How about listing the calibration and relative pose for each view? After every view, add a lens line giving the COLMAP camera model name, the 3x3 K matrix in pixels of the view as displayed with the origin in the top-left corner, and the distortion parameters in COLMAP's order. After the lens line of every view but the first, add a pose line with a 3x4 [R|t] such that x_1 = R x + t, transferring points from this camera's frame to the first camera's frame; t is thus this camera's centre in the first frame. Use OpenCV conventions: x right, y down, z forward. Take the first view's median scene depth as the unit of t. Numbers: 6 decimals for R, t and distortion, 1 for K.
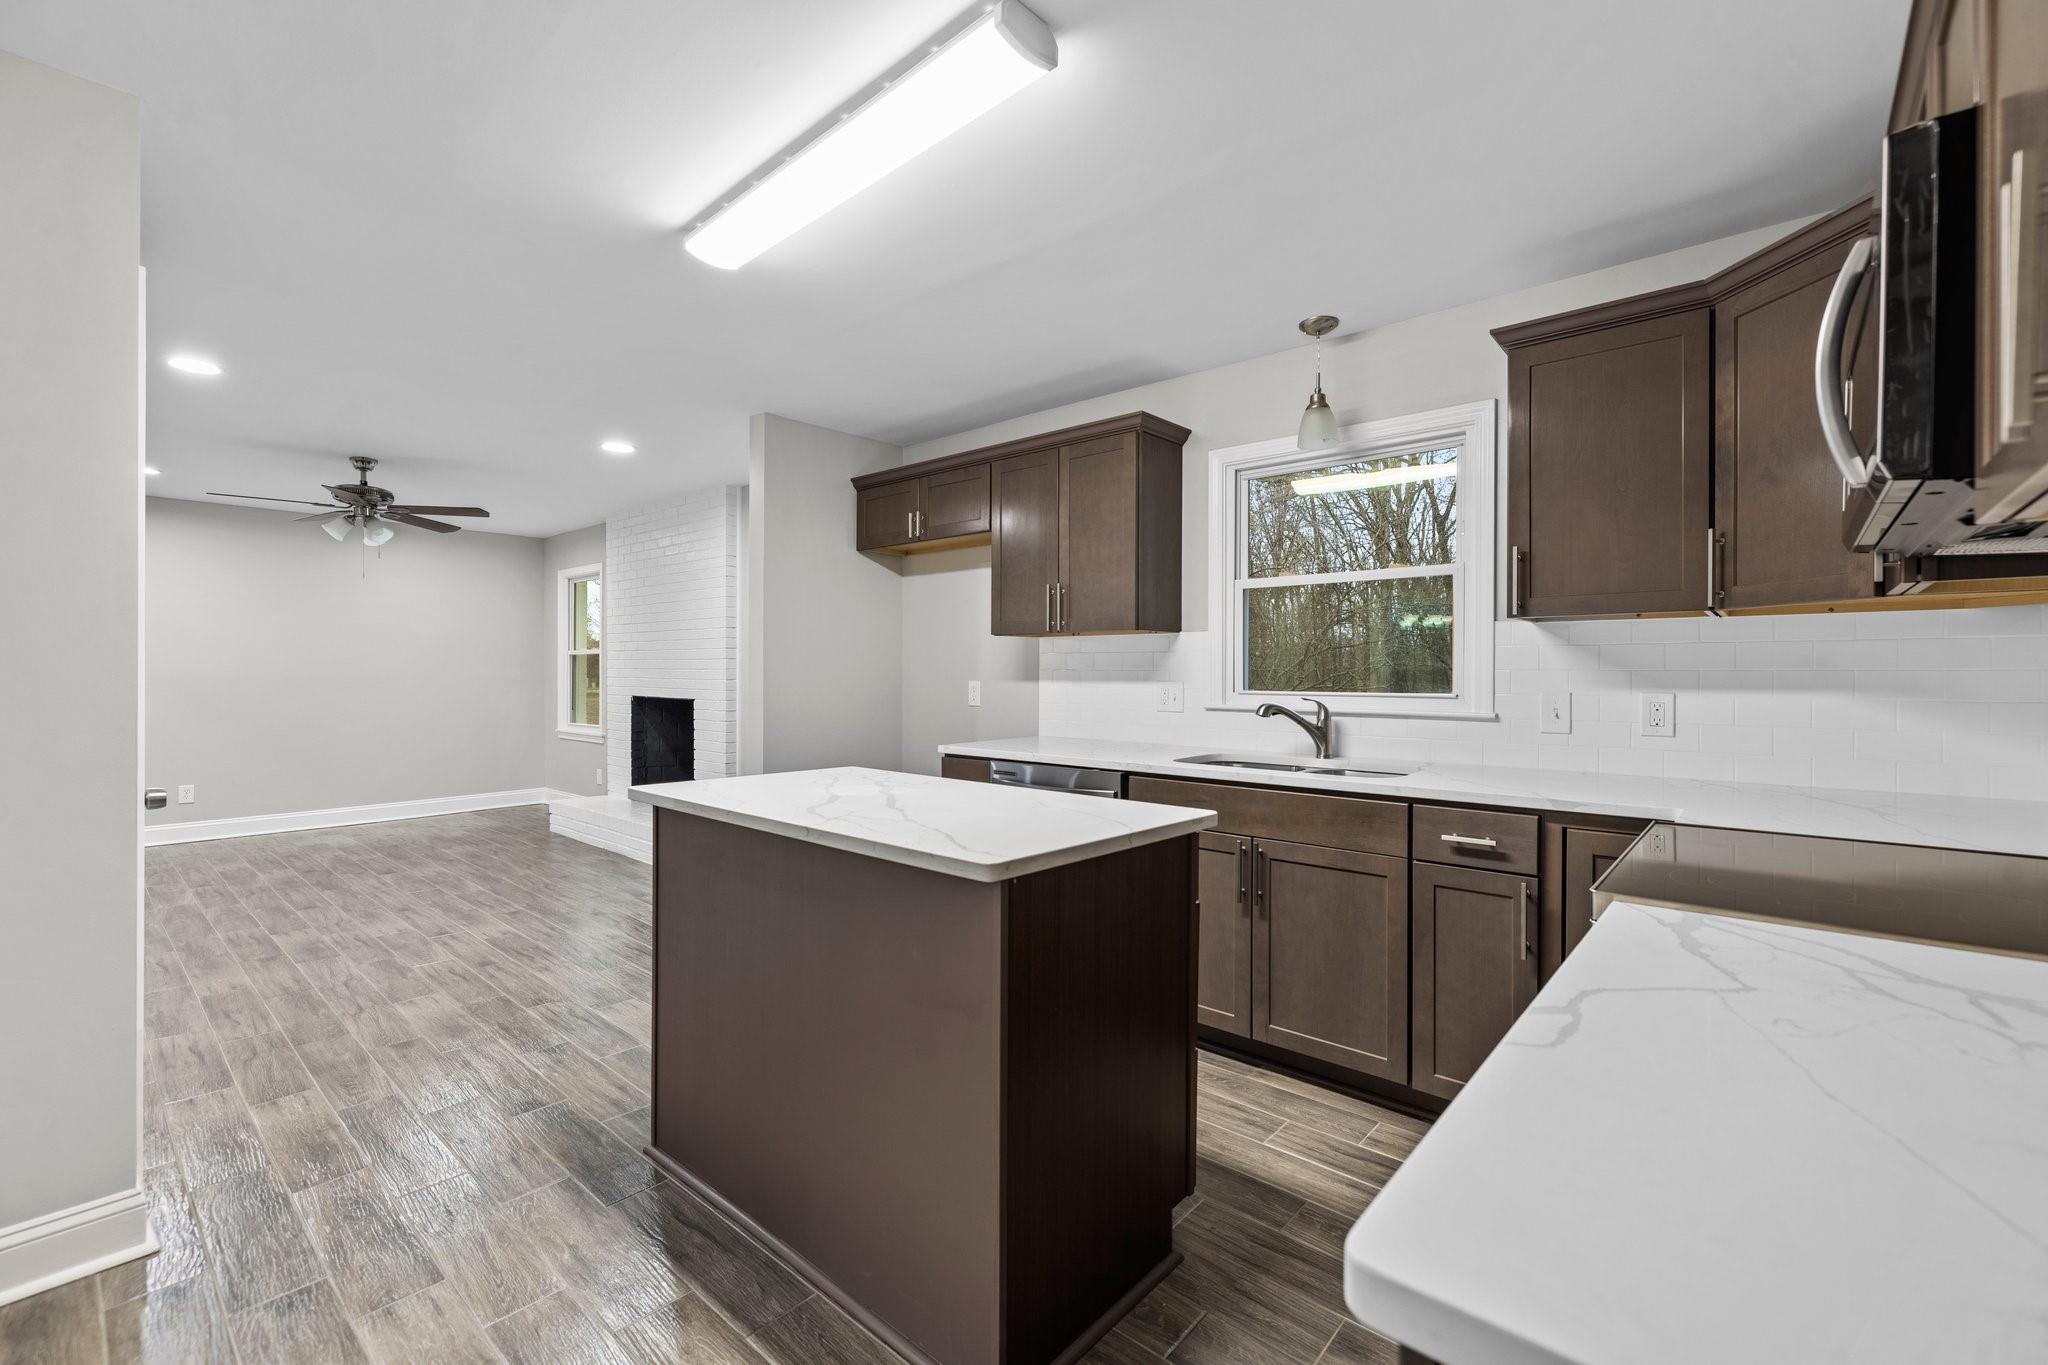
lens RADIAL K [[863.8, 0, 1029.6], [0, 863.8, 685.2], [0, 0, 1]] dist [0.000909, -0.000658]
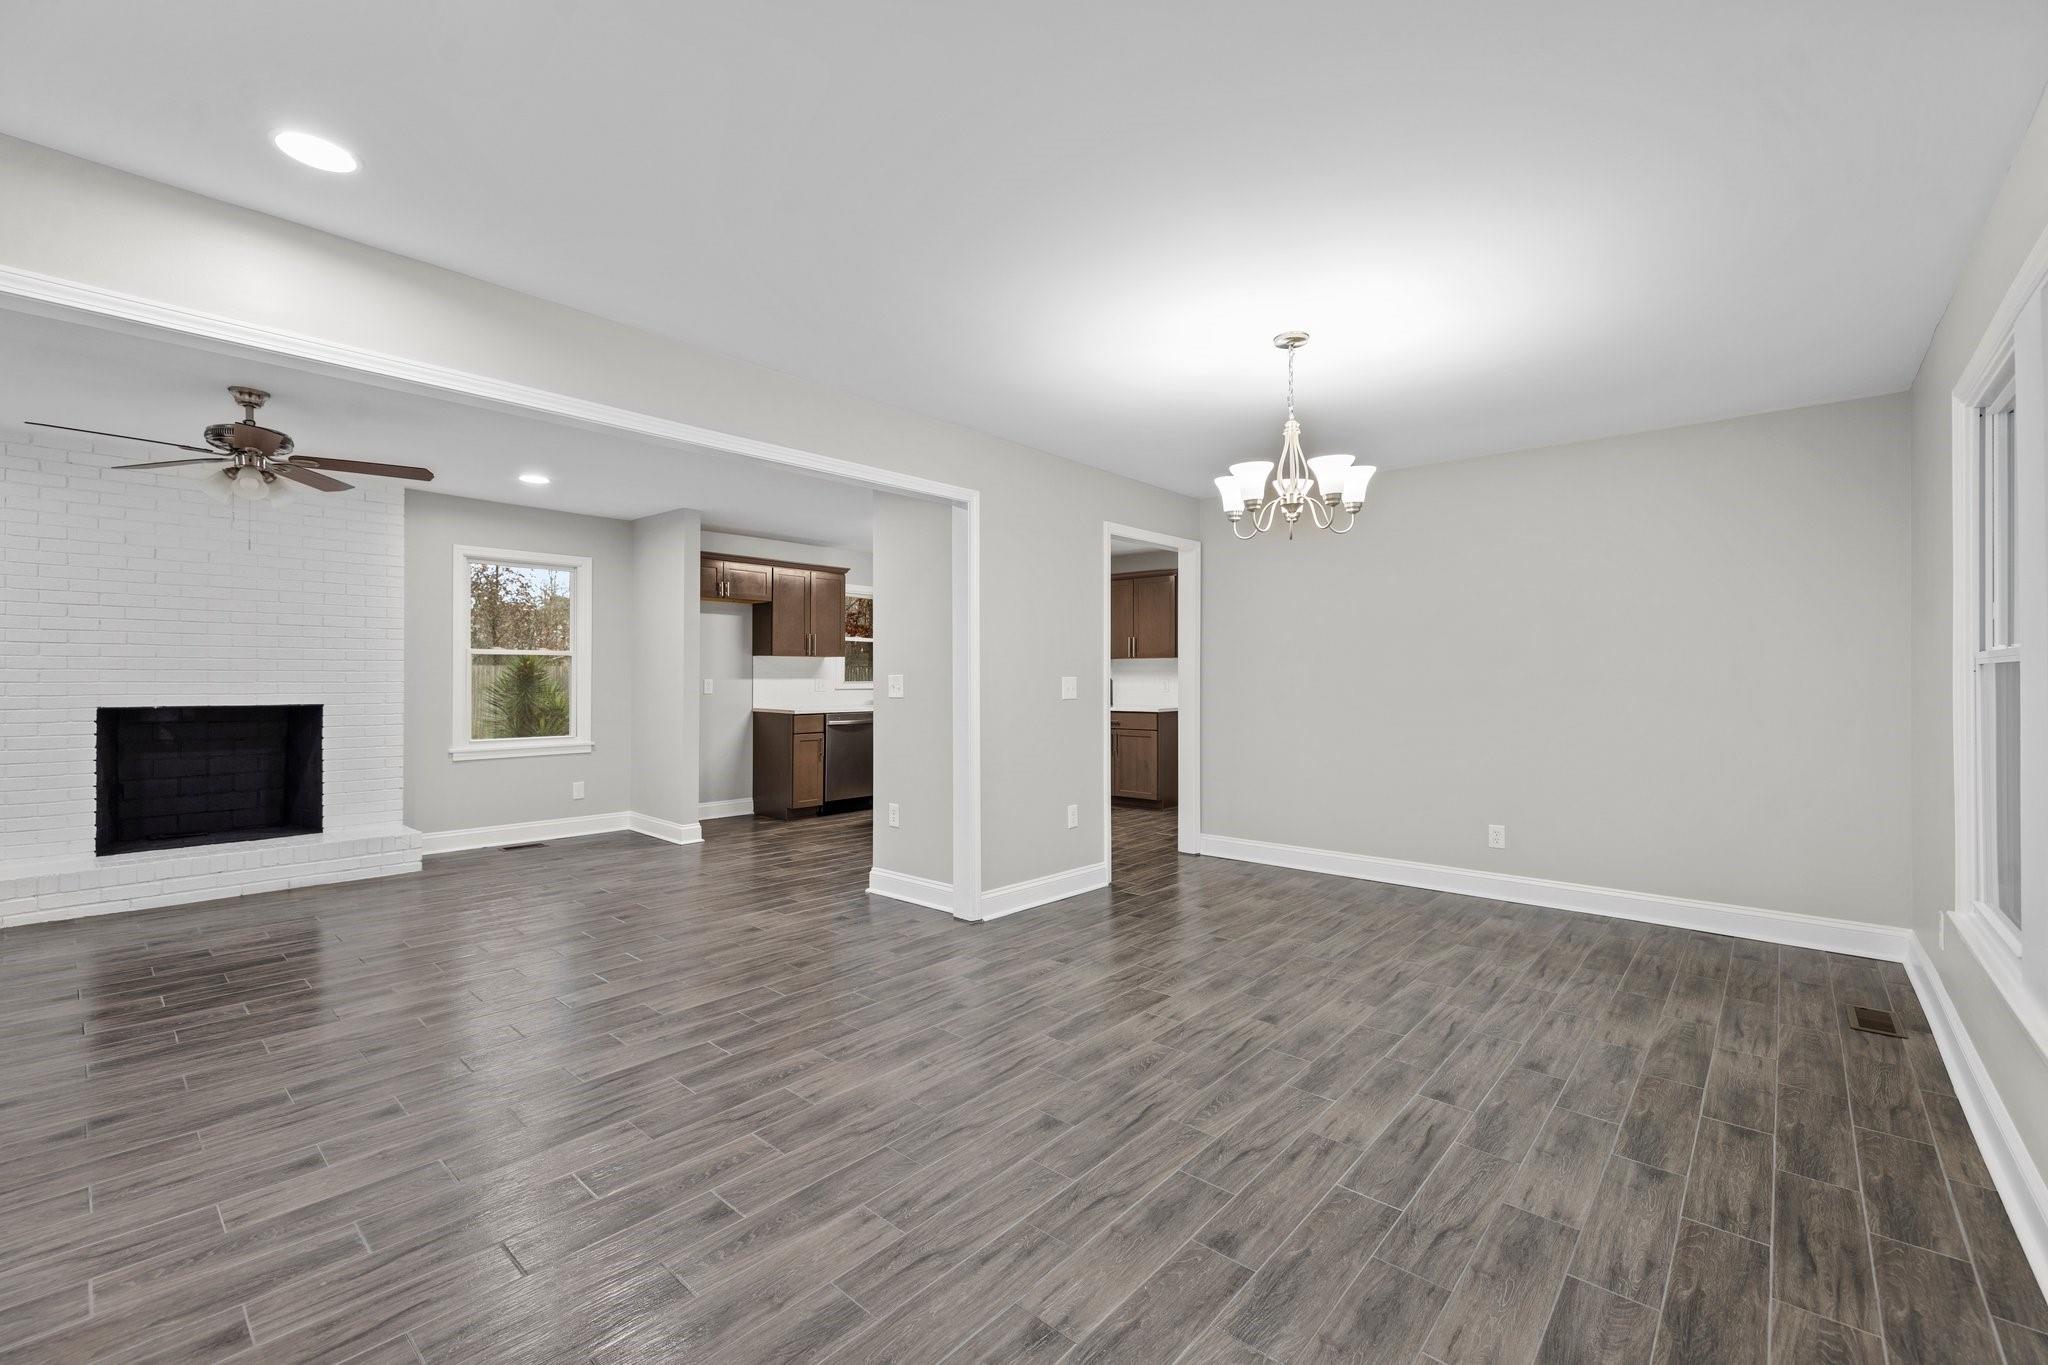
lens RADIAL K [[863.8, 0, 1015.8], [0, 863.8, 673.9], [0, 0, 1]] dist [0.000909, -0.000658]
pose [[0.016893, 0.000782, 0.999857, -2.119808], [0.014358, 0.999896, -0.001024, -0.005719], [-0.999754, 0.014373, 0.016880, 0.448417]]
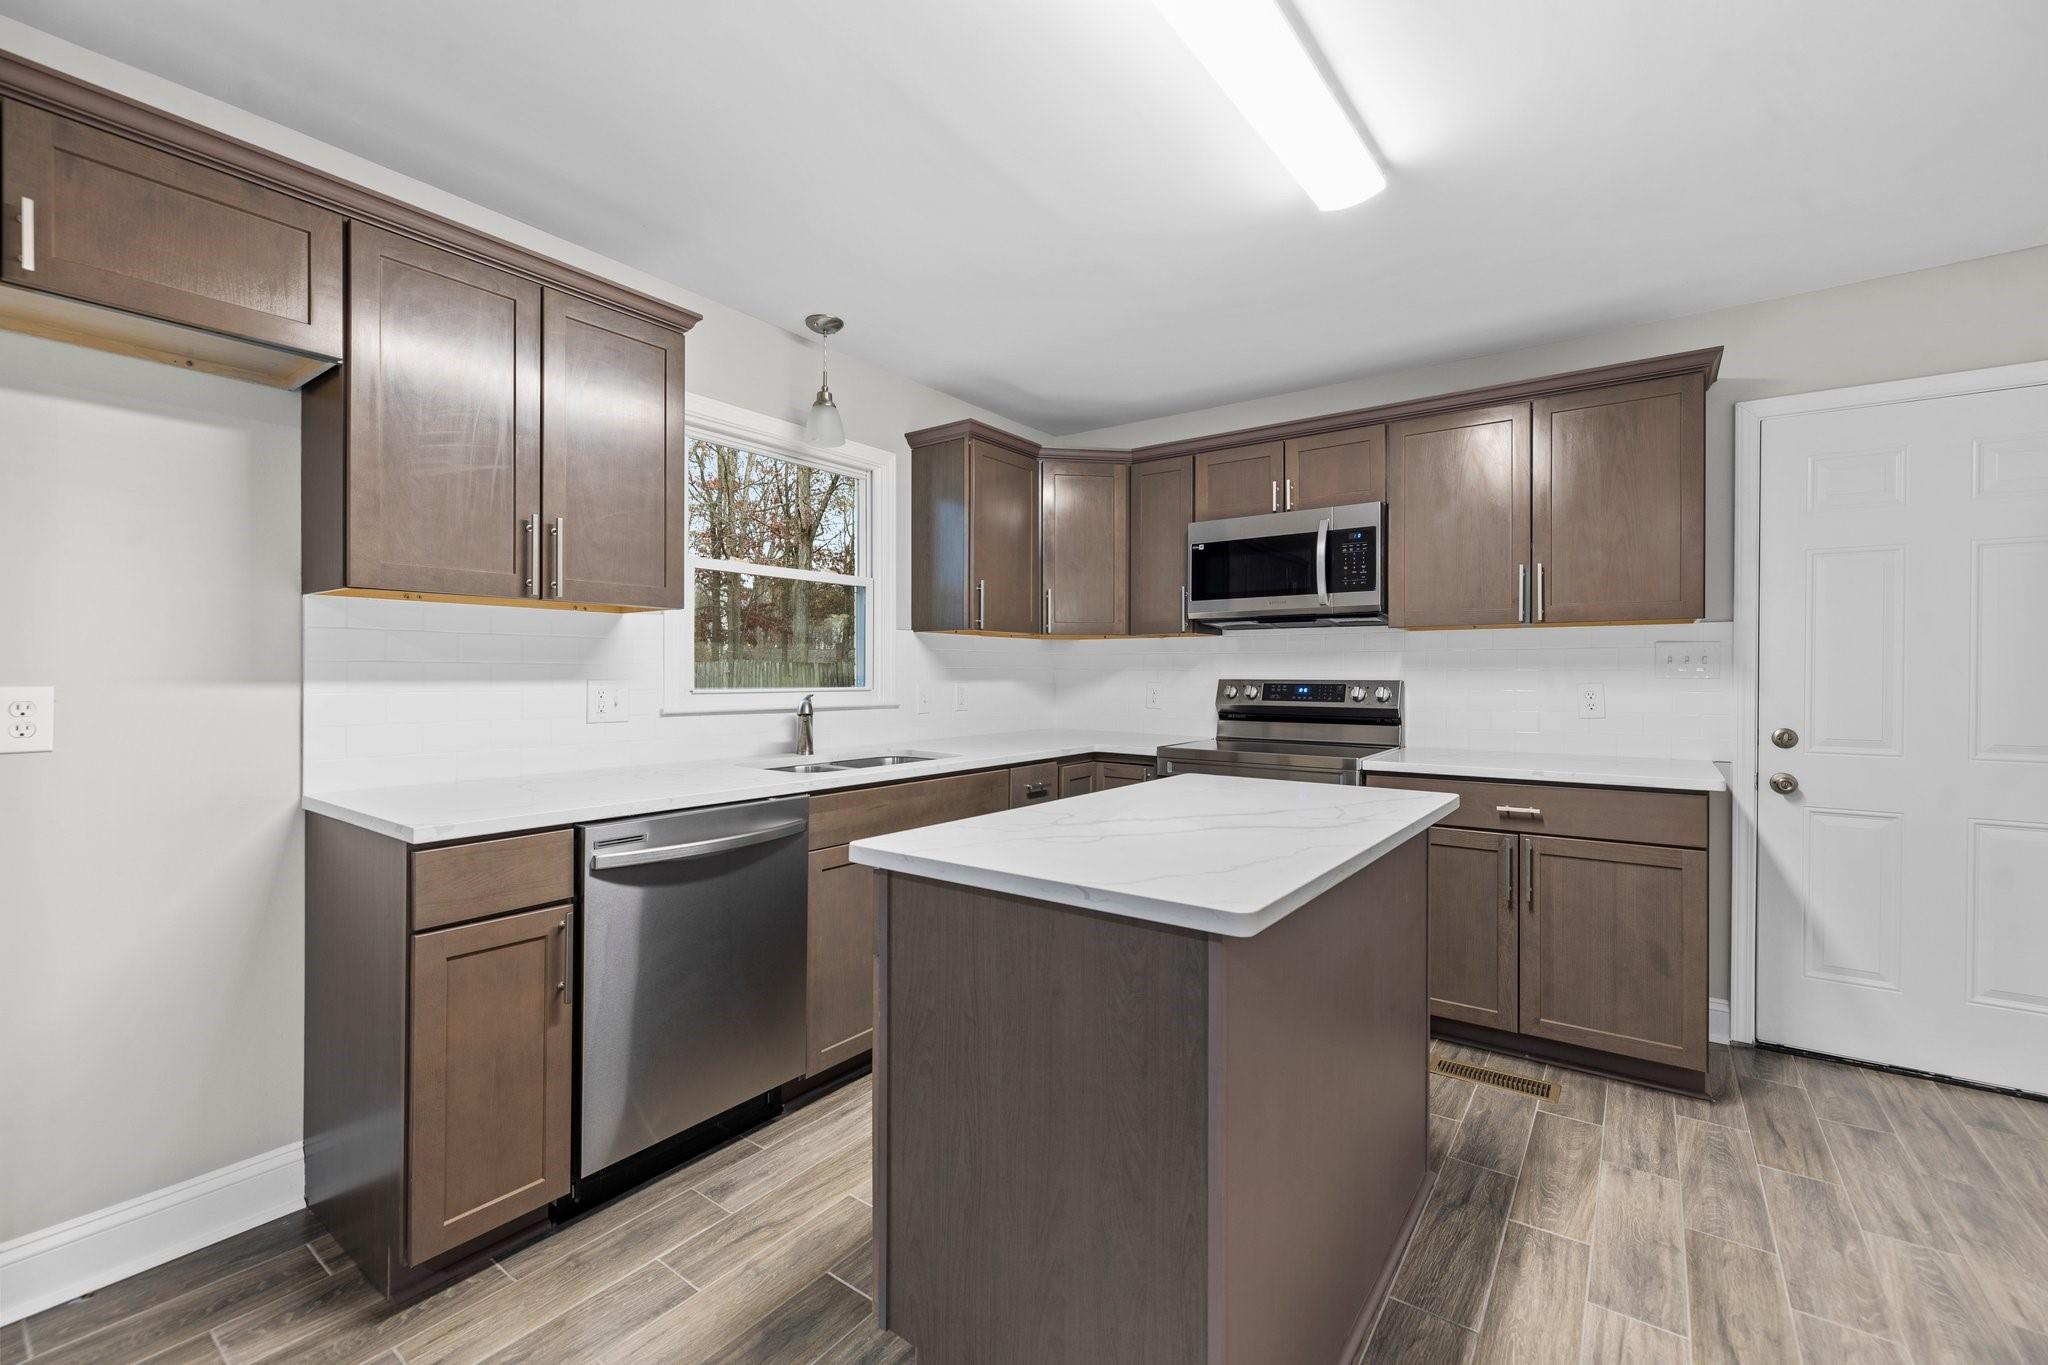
lens RADIAL K [[863.8, 0, 1016.3], [0, 863.8, 675.7], [0, 0, 1]] dist [0.000909, -0.000658]
pose [[-0.078000, -0.004735, 0.996942, -0.577716], [0.012186, 0.999909, 0.005702, -0.007772], [-0.996879, 0.012594, -0.077935, 0.722523]]
